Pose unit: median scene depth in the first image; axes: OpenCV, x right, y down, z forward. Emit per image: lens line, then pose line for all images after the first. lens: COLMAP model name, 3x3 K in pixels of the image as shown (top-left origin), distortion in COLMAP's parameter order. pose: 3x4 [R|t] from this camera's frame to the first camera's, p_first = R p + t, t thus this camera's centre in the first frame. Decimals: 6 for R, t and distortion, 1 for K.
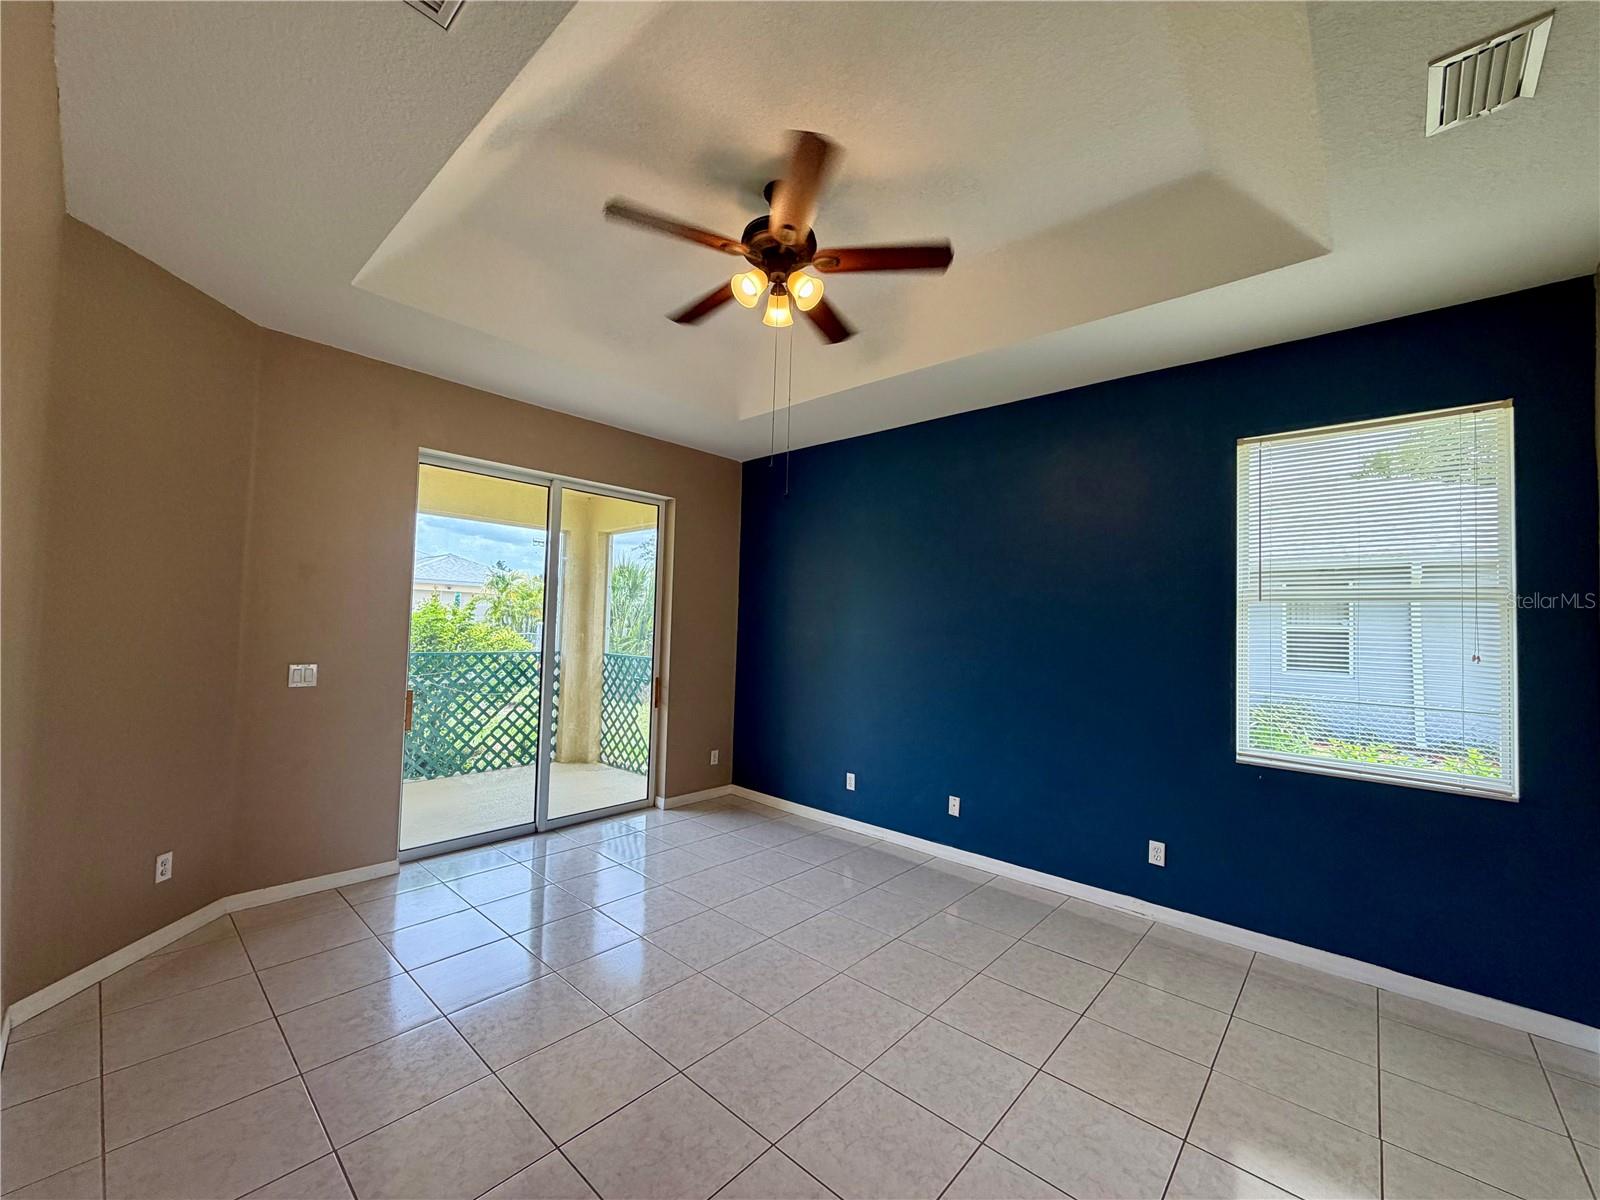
lens RADIAL K [[636.9, 0, 796.0], [0, 636.9, 602.3], [0, 0, 1]] dist [-0.001598, 0.000576]
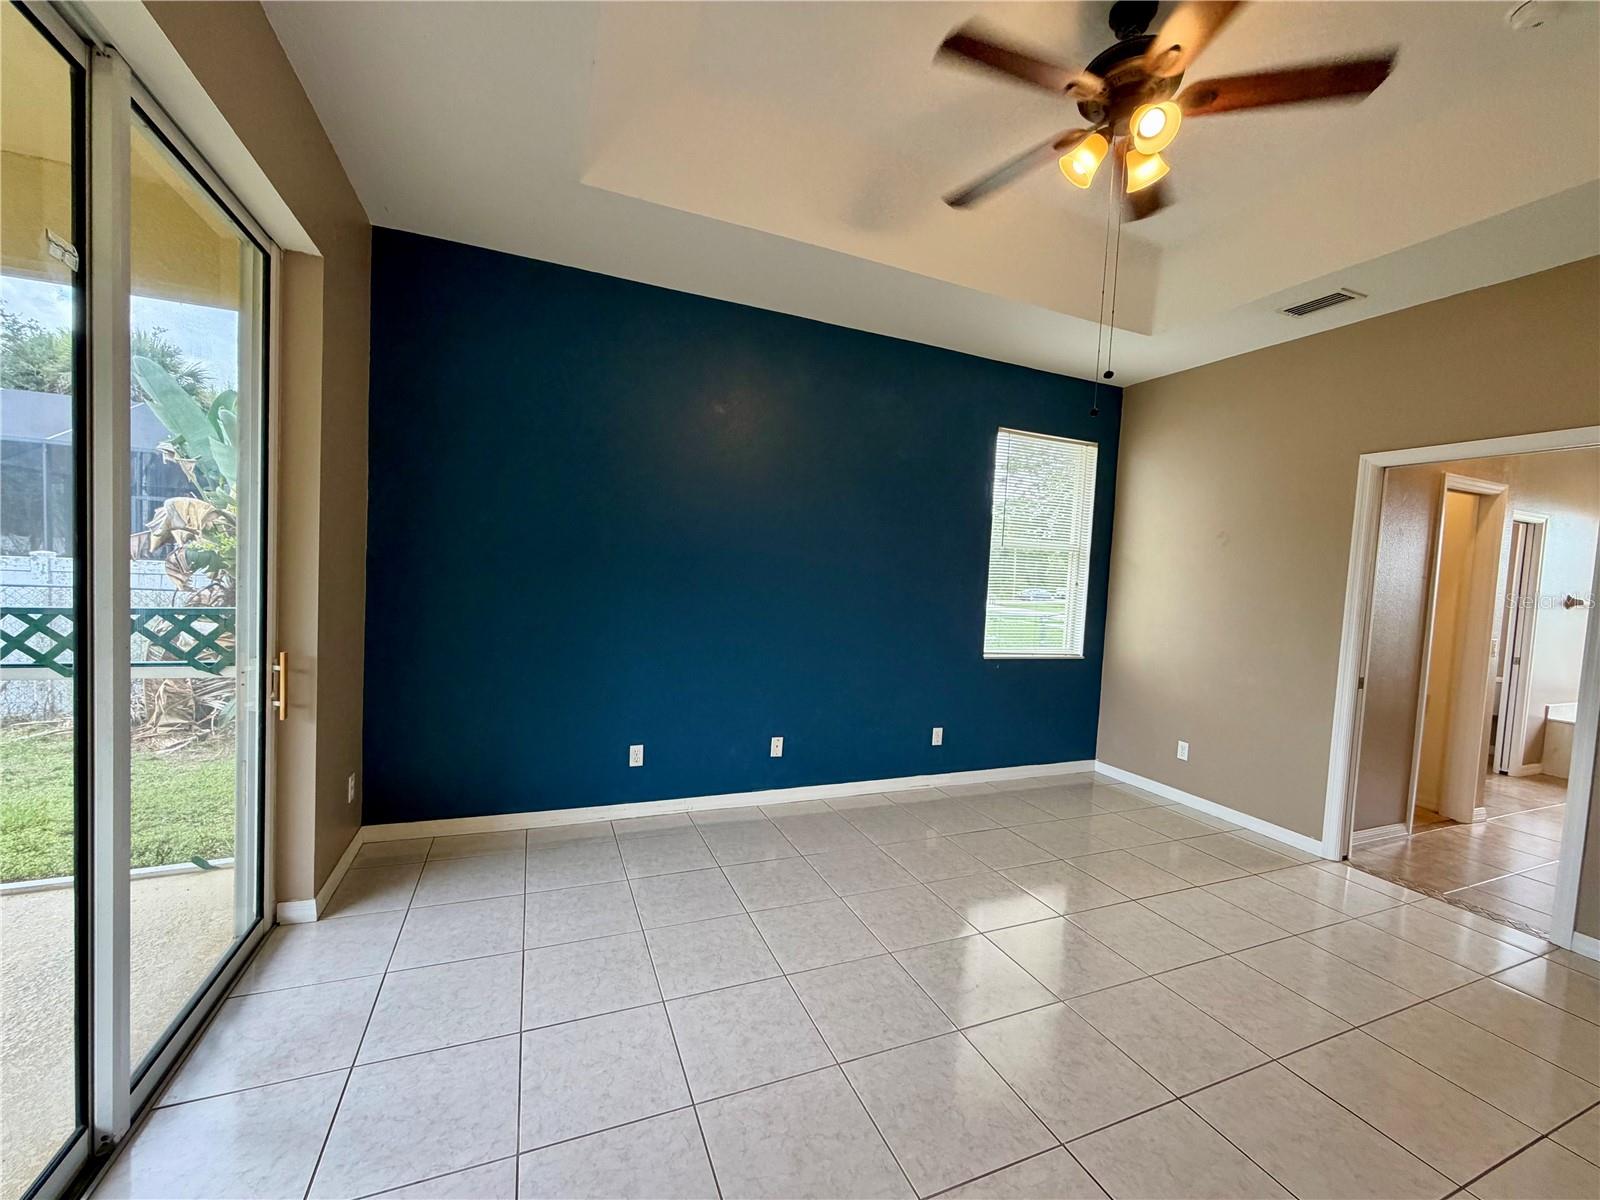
lens RADIAL K [[644.5, 0, 793.2], [0, 644.5, 600.2], [0, 0, 1]] dist [0.000741, 0.000331]
pose [[0.418724, -0.048177, 0.906835, -0.651837], [-0.071670, 0.993724, 0.085886, 0.023414], [-0.905281, -0.100956, 0.412643, 0.666252]]
